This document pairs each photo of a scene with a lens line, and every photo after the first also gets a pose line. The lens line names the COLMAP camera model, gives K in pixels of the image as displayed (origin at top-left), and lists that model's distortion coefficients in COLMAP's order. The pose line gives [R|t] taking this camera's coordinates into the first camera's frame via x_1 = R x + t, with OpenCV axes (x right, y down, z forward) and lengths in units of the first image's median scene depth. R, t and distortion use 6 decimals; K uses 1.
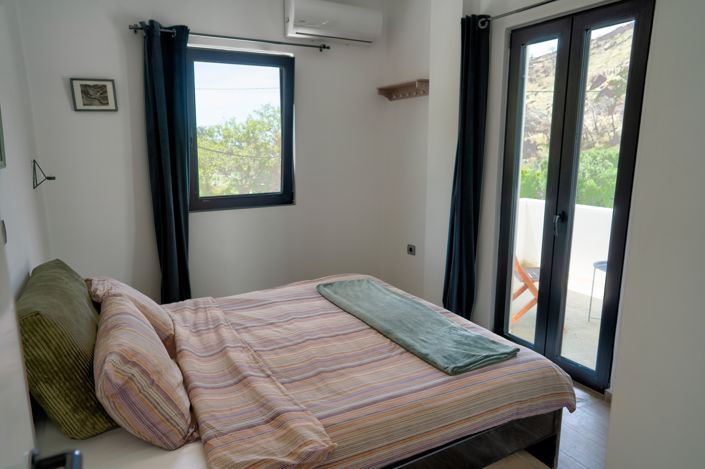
lens RADIAL K [[457.7, 0, 342.1], [0, 457.7, 235.1], [0, 0, 1]] dist [0.002108, 0.002599]
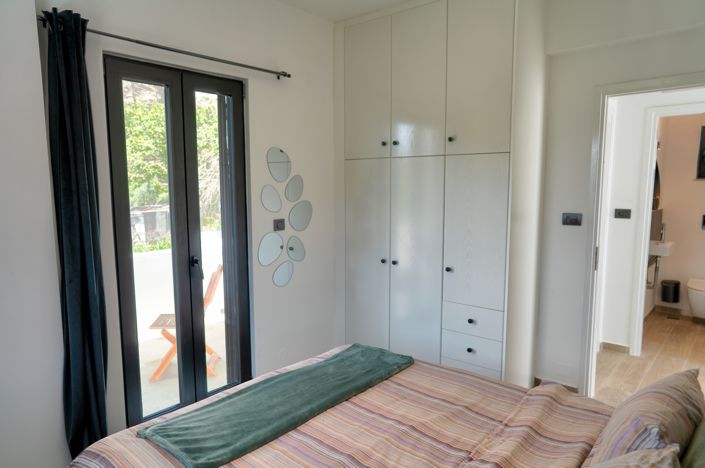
lens RADIAL K [[457.7, 0, 342.1], [0, 457.7, 234.6], [0, 0, 1]] dist [0.002108, 0.002599]
pose [[-0.335586, -0.097222, 0.936979, -0.604301], [0.197116, 0.965393, 0.170768, -0.211254], [-0.921156, 0.242001, -0.304808, 1.011263]]
